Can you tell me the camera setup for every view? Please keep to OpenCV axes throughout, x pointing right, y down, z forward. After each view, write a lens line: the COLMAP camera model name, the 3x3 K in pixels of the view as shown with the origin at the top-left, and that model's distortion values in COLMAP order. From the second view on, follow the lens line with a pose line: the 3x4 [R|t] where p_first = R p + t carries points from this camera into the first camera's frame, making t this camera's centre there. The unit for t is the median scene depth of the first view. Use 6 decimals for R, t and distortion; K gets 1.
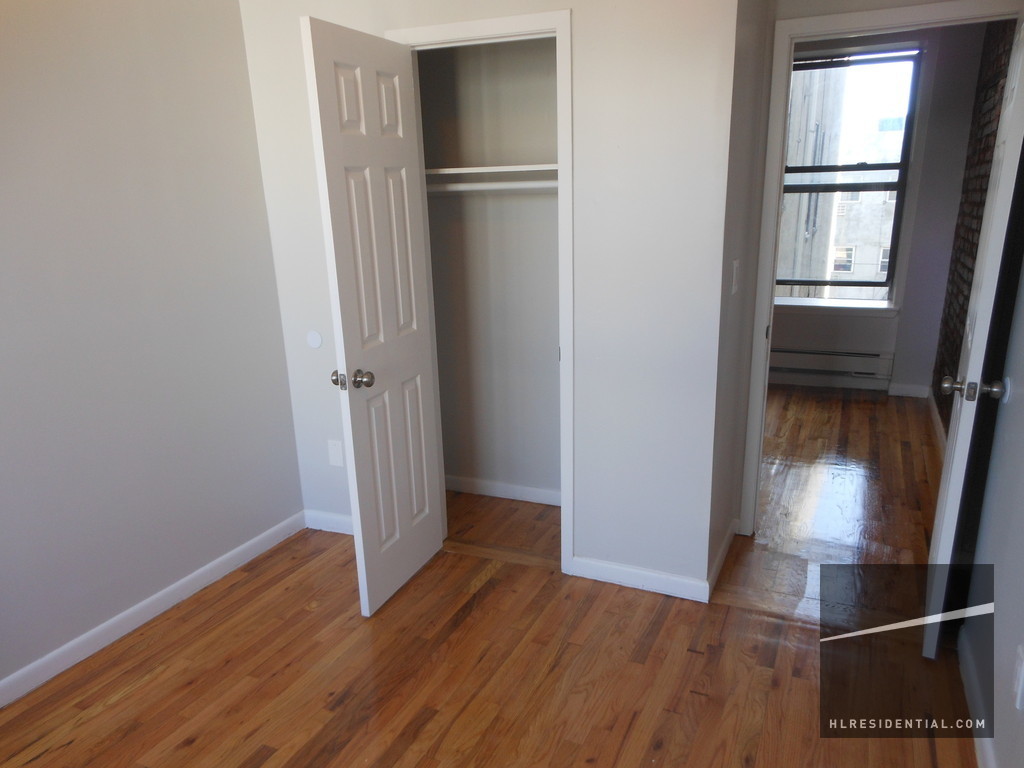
lens RADIAL K [[720.3, 0, 511.2], [0, 720.3, 403.6], [0, 0, 1]] dist [-0.002152, -0.000212]
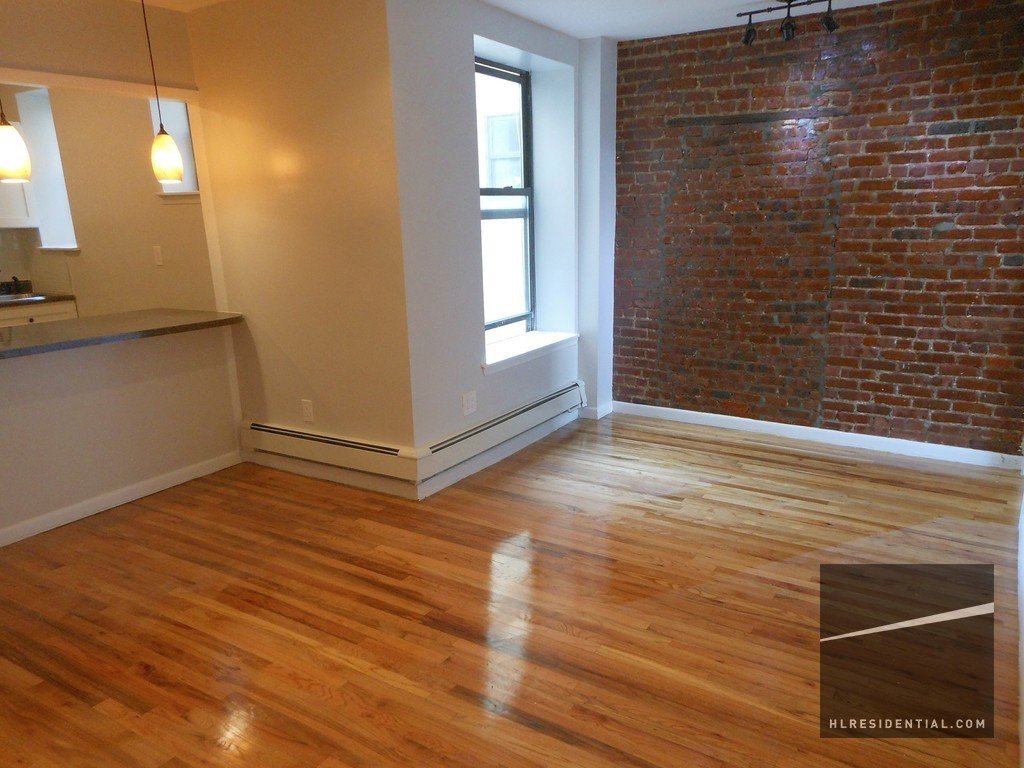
lens RADIAL K [[748.7, 0, 512.0], [0, 748.7, 404.6], [0, 0, 1]] dist [0.023821, -0.002213]
pose [[0.180500, -0.228071, 0.956767, -0.472220], [0.301146, 0.938843, 0.166986, -0.235191], [-0.936339, 0.257986, 0.238144, 0.844917]]
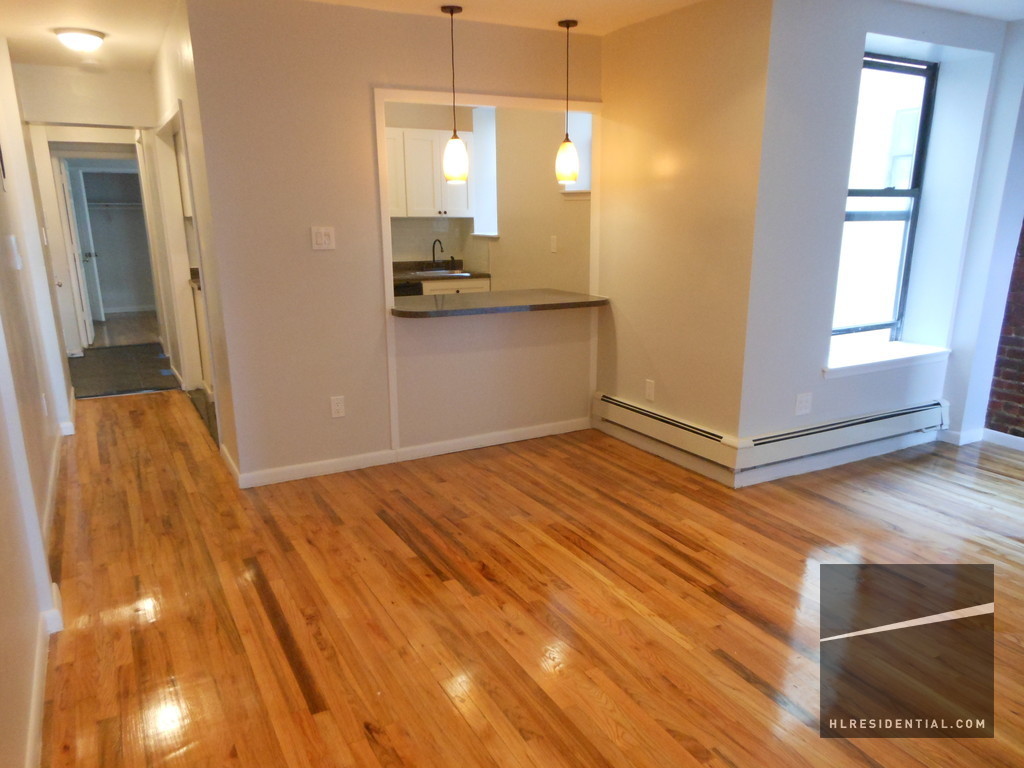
lens RADIAL K [[744.8, 0, 514.5], [0, 744.8, 414.4], [0, 0, 1]] dist [-0.004341, 0.005956]
pose [[0.636768, -0.181936, 0.749283, -0.512651], [0.208300, 0.976222, 0.060019, -0.217687], [-0.742386, 0.117857, 0.659524, 0.780494]]
